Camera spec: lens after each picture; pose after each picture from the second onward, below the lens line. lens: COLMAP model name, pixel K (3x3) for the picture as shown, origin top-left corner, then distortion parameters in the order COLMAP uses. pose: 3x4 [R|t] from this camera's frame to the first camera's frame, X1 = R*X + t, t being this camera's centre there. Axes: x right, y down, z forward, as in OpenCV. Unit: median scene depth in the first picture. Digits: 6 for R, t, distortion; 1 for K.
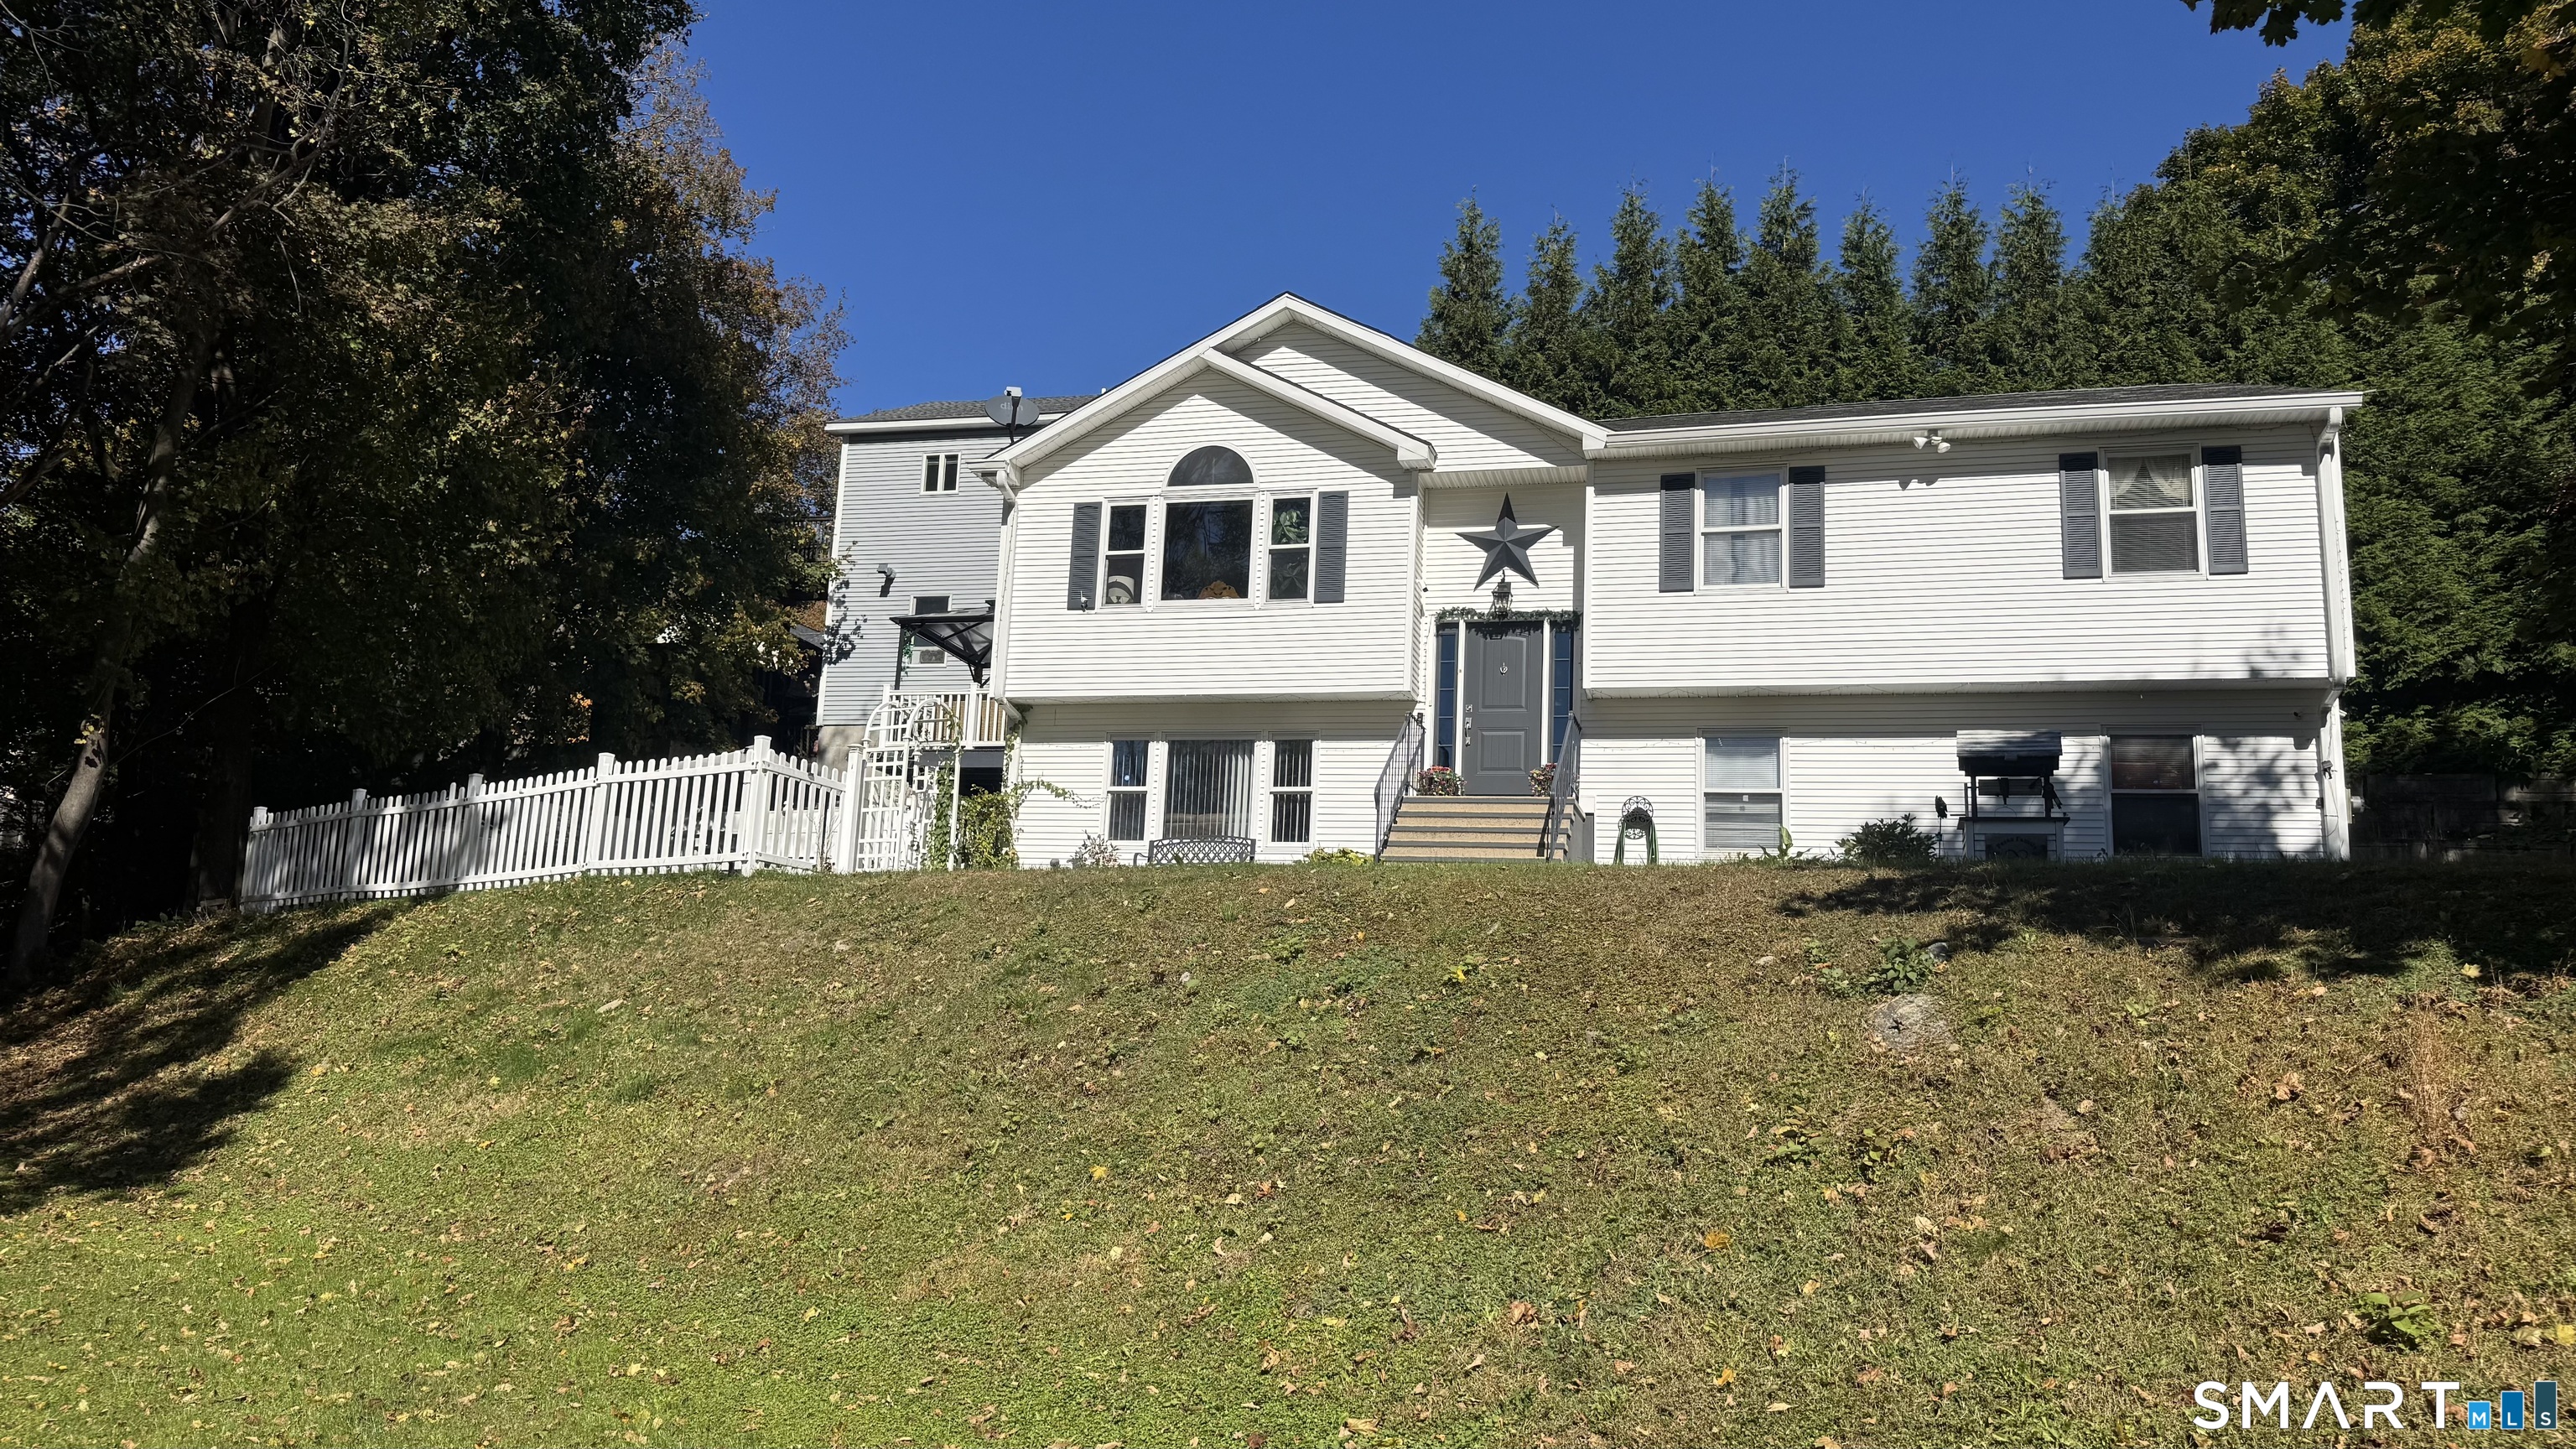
lens RADIAL K [[1813.7, 0, 1288.0], [0, 1813.7, 724.5], [0, 0, 1]] dist [0.159118, -0.270782]
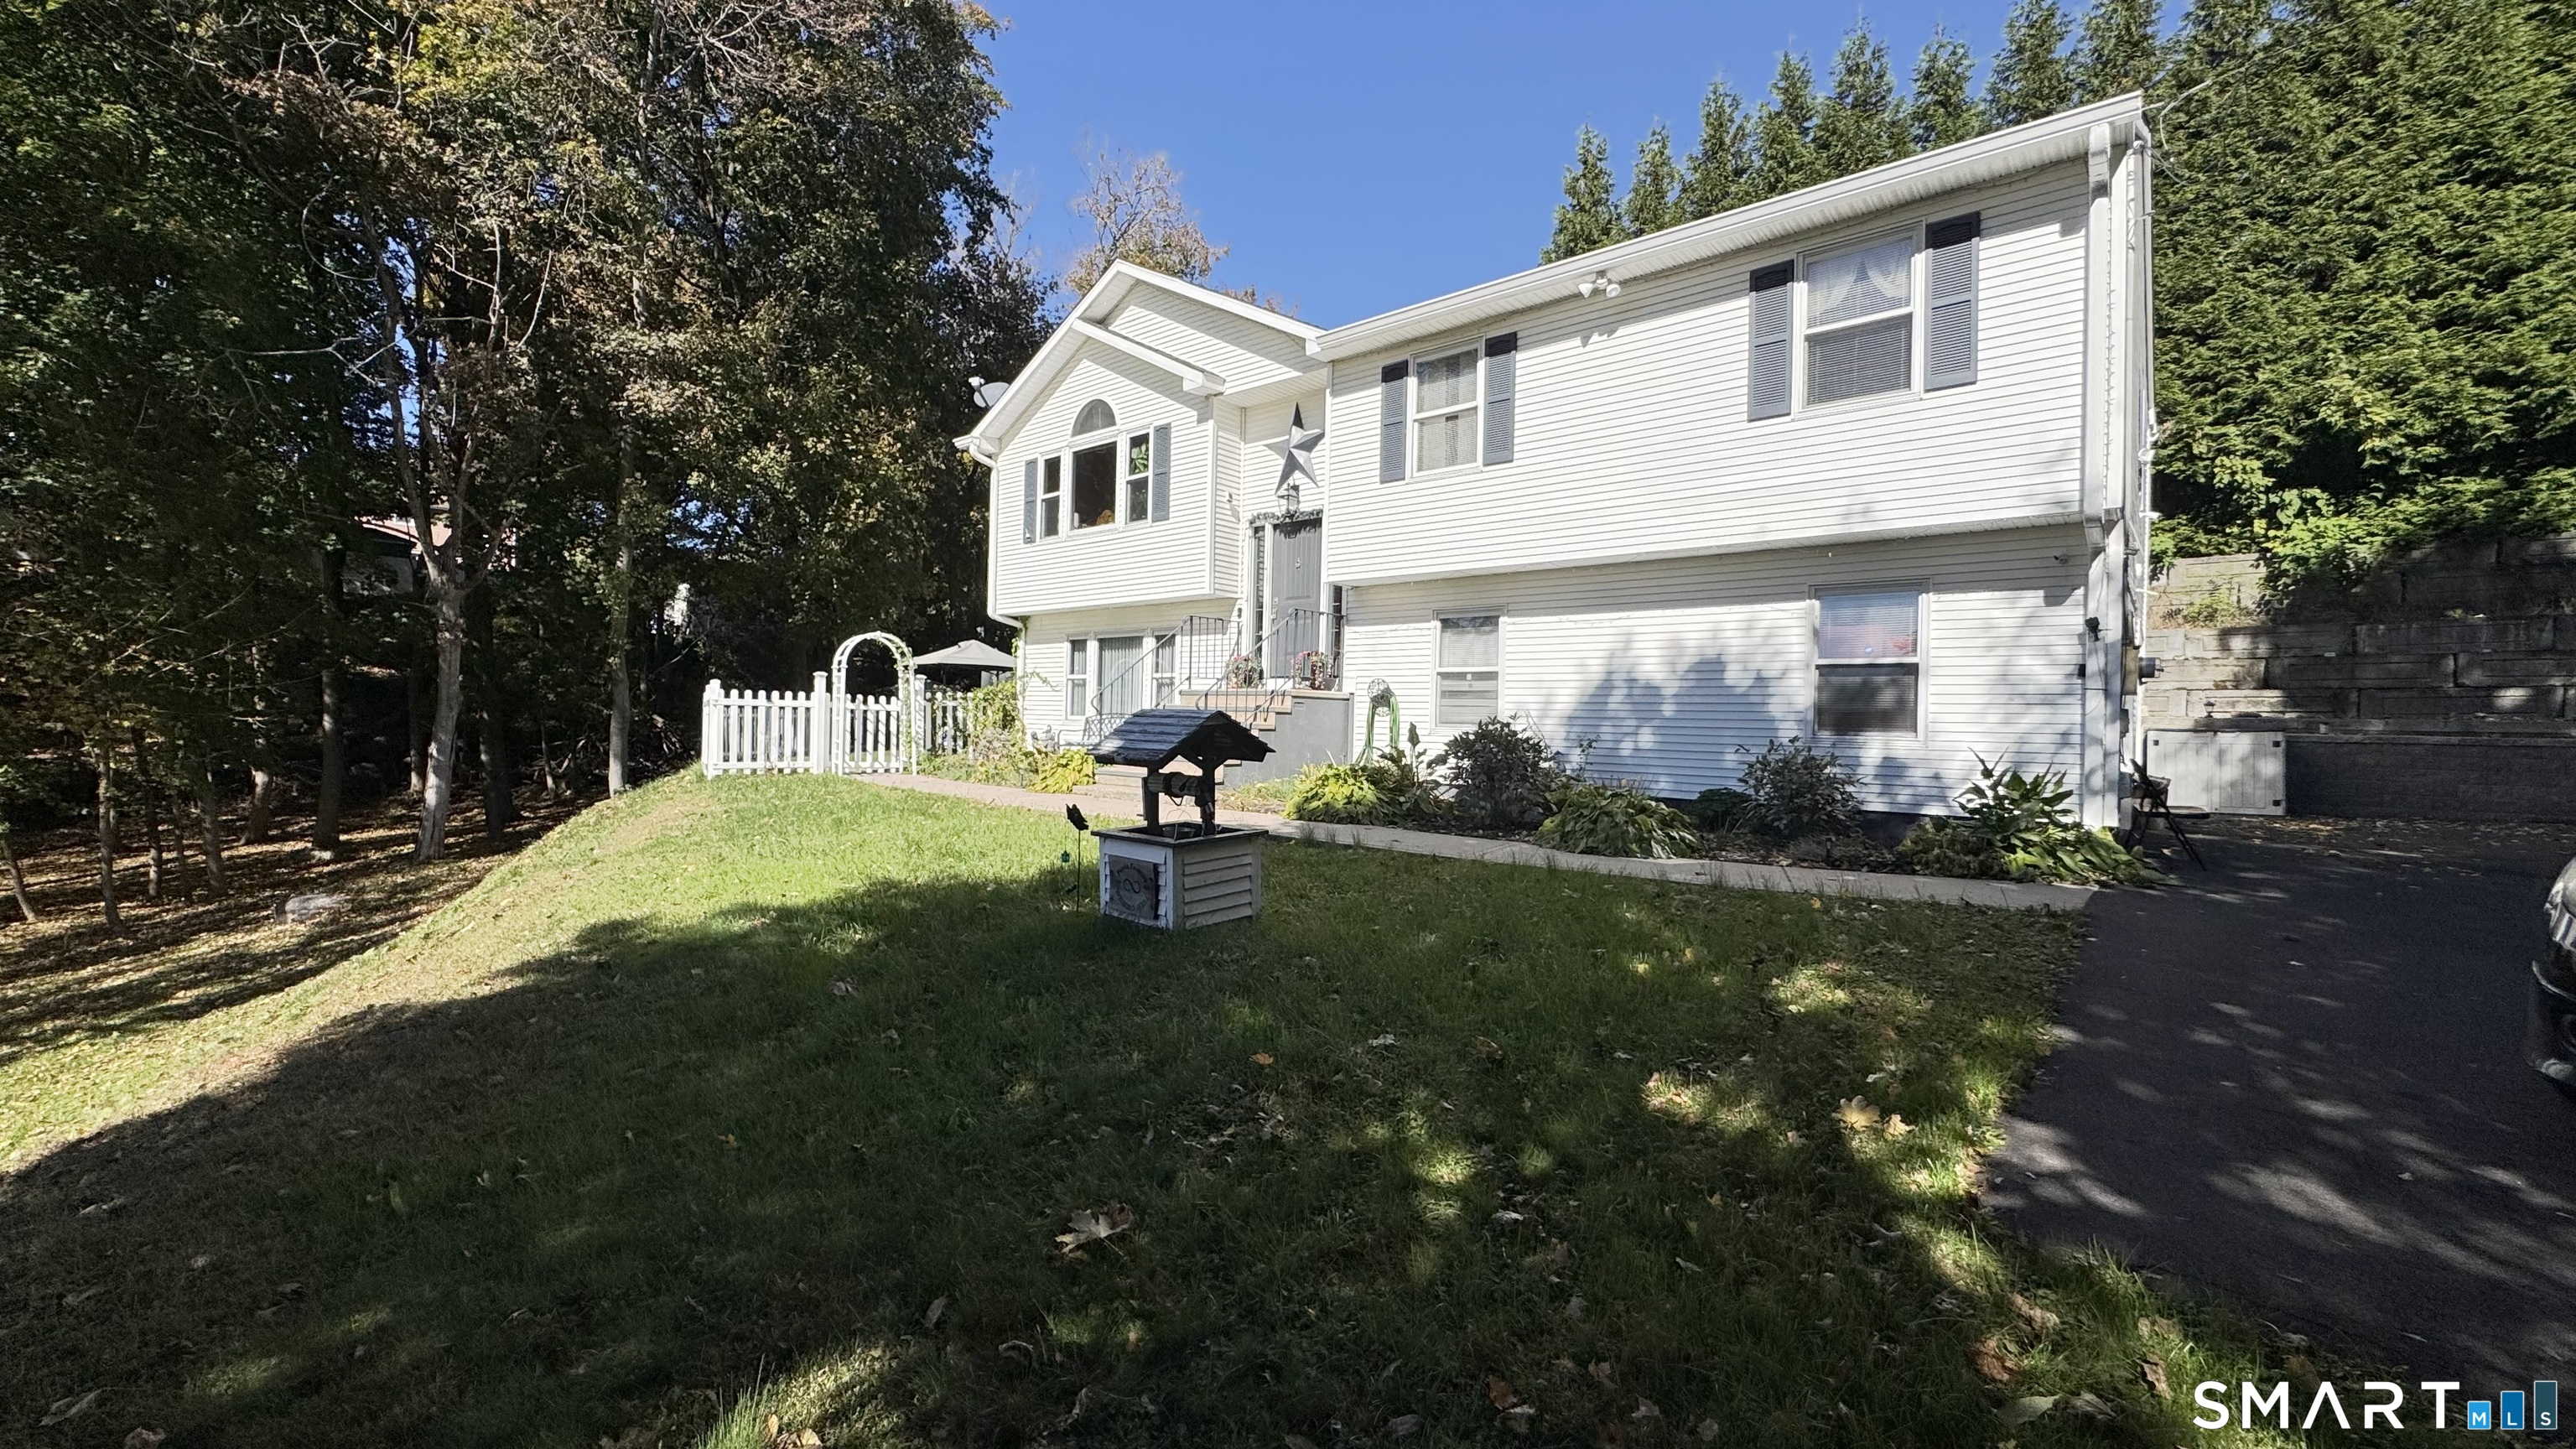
lens RADIAL K [[1031.7, 0, 1288.0], [0, 1031.7, 724.5], [0, 0, 1]] dist [0.005655, -0.000059]
pose [[0.898925, -0.023089, -0.437494, 0.391046], [0.101247, 0.982526, 0.156179, -0.033193], [0.426243, -0.184688, 0.885555, 0.407644]]
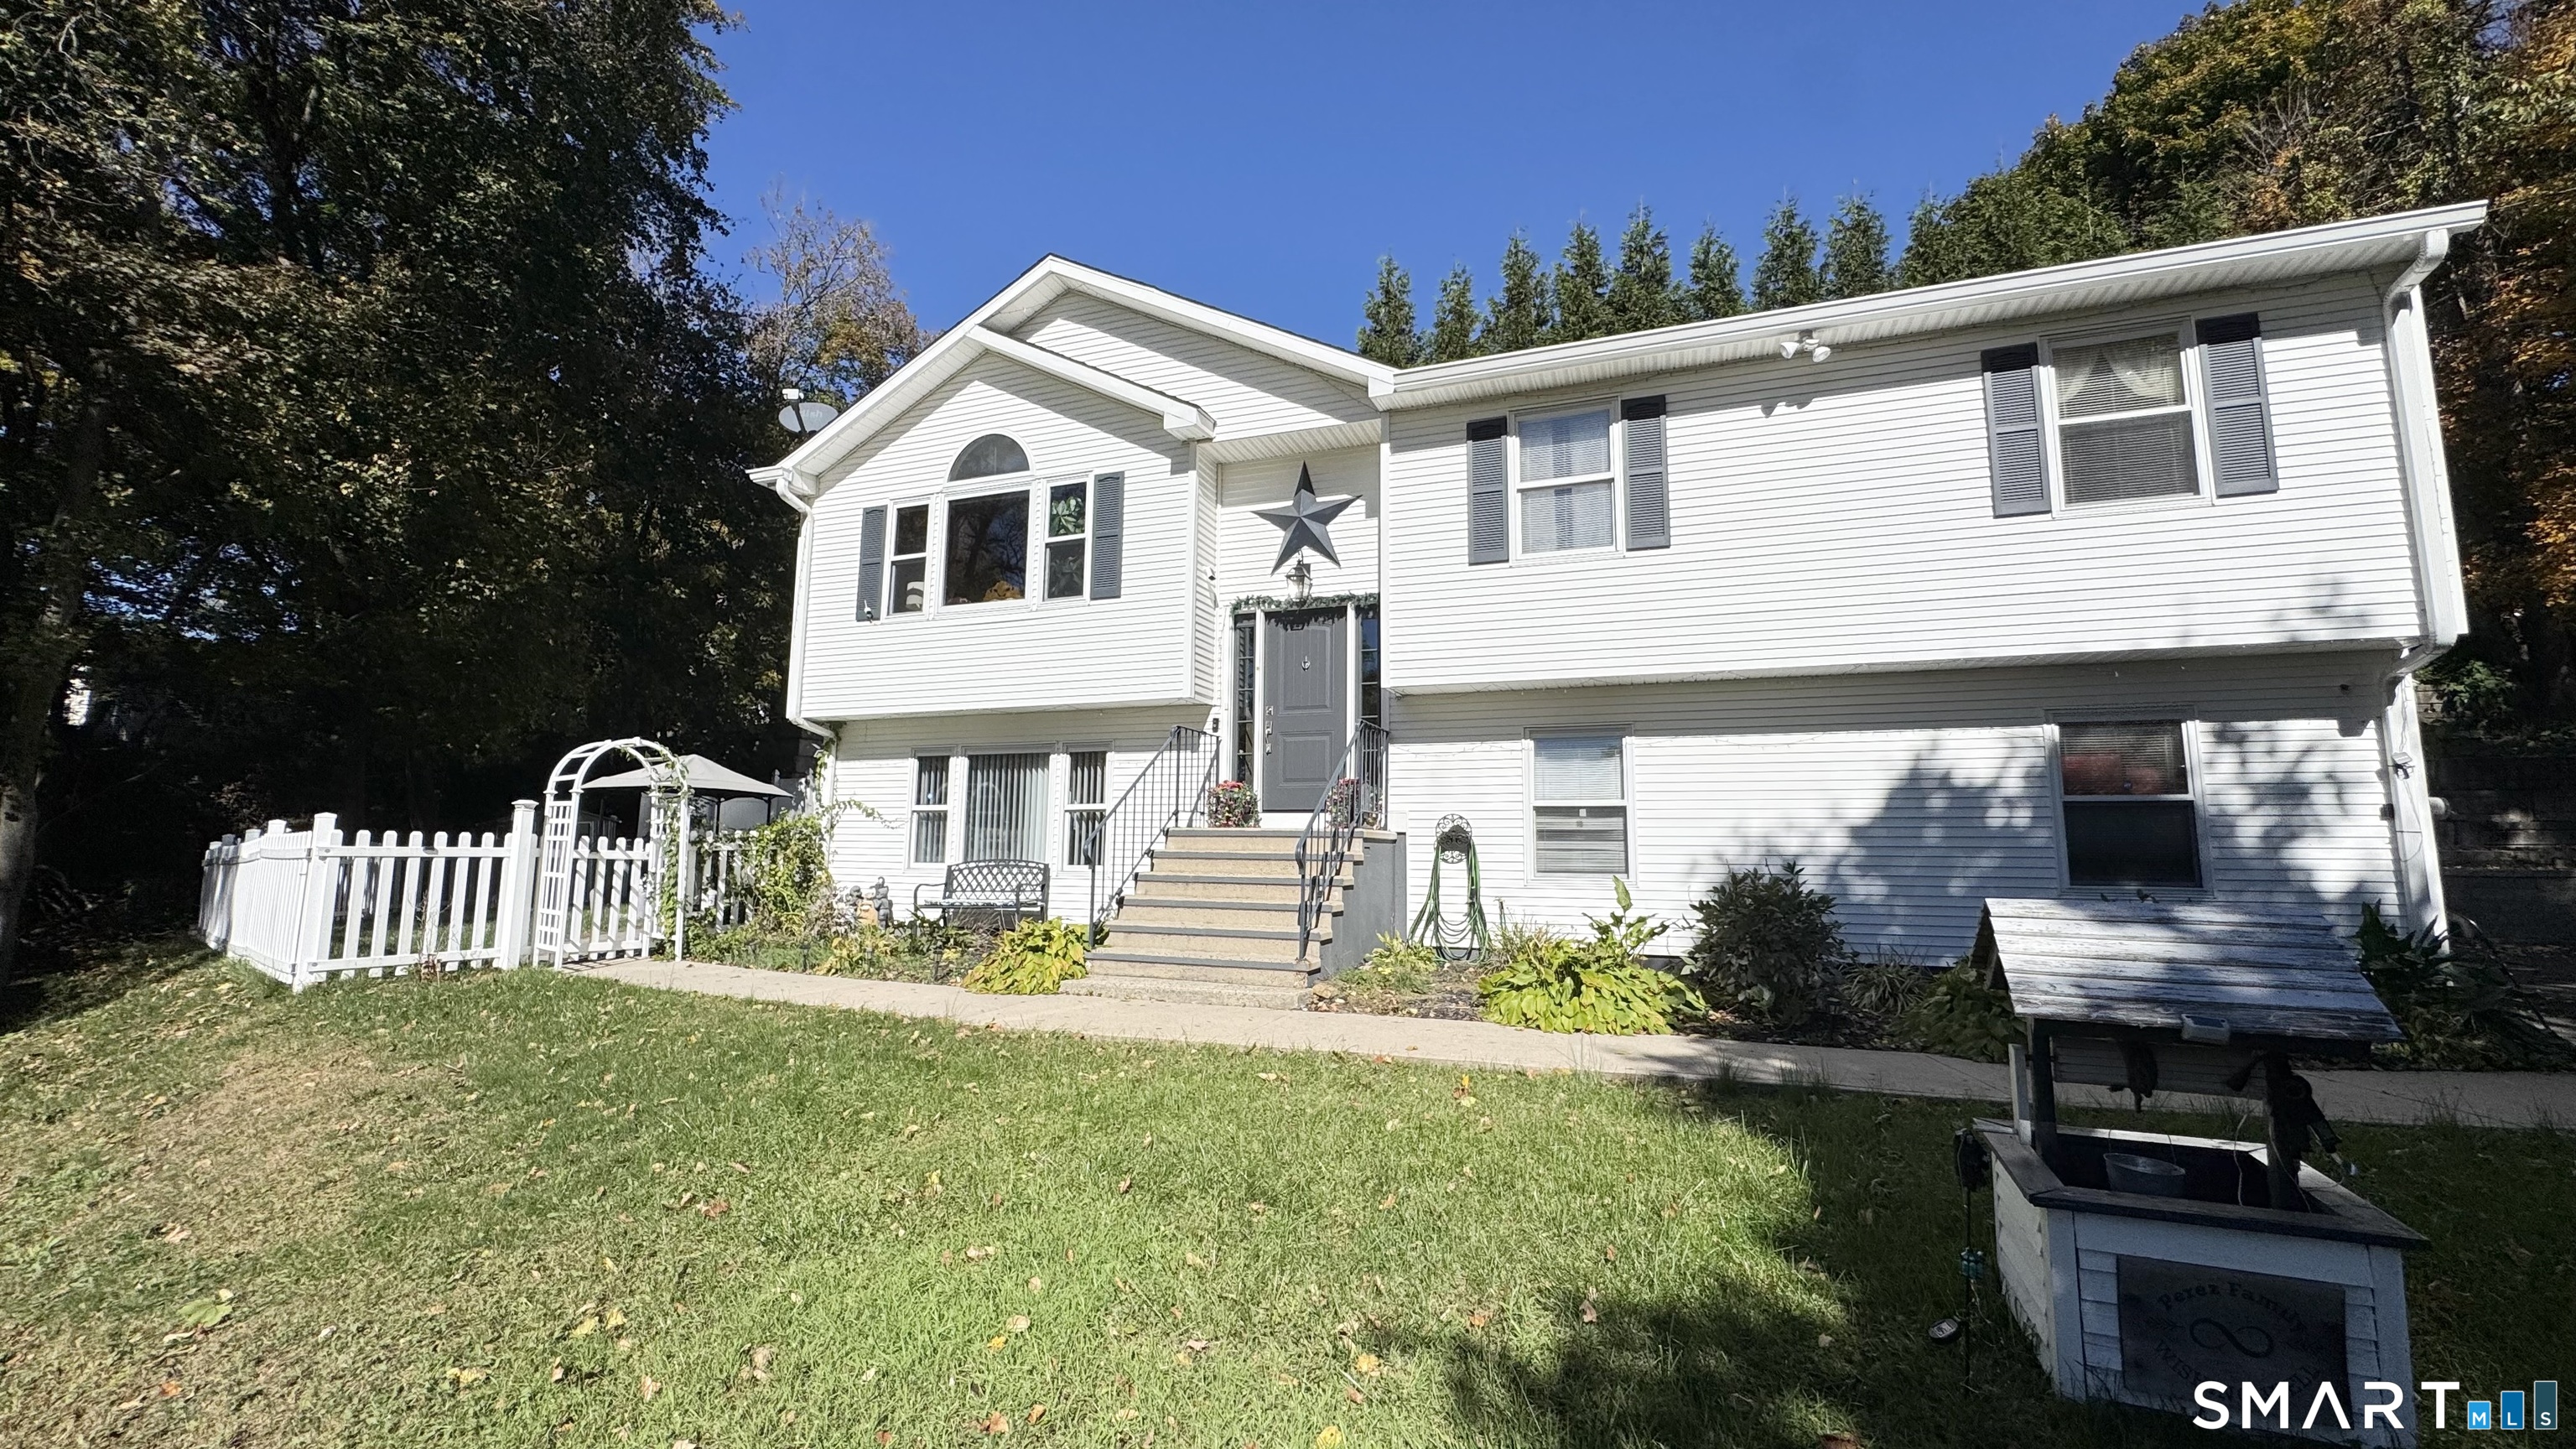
lens RADIAL K [[1036.9, 0, 1288.0], [0, 1036.9, 724.5], [0, 0, 1]] dist [-0.003248, -0.000268]
pose [[0.994380, -0.046432, -0.095144, 0.155642], [0.052630, 0.996580, 0.063703, -0.033596], [0.091861, -0.068353, 0.993423, 0.500901]]
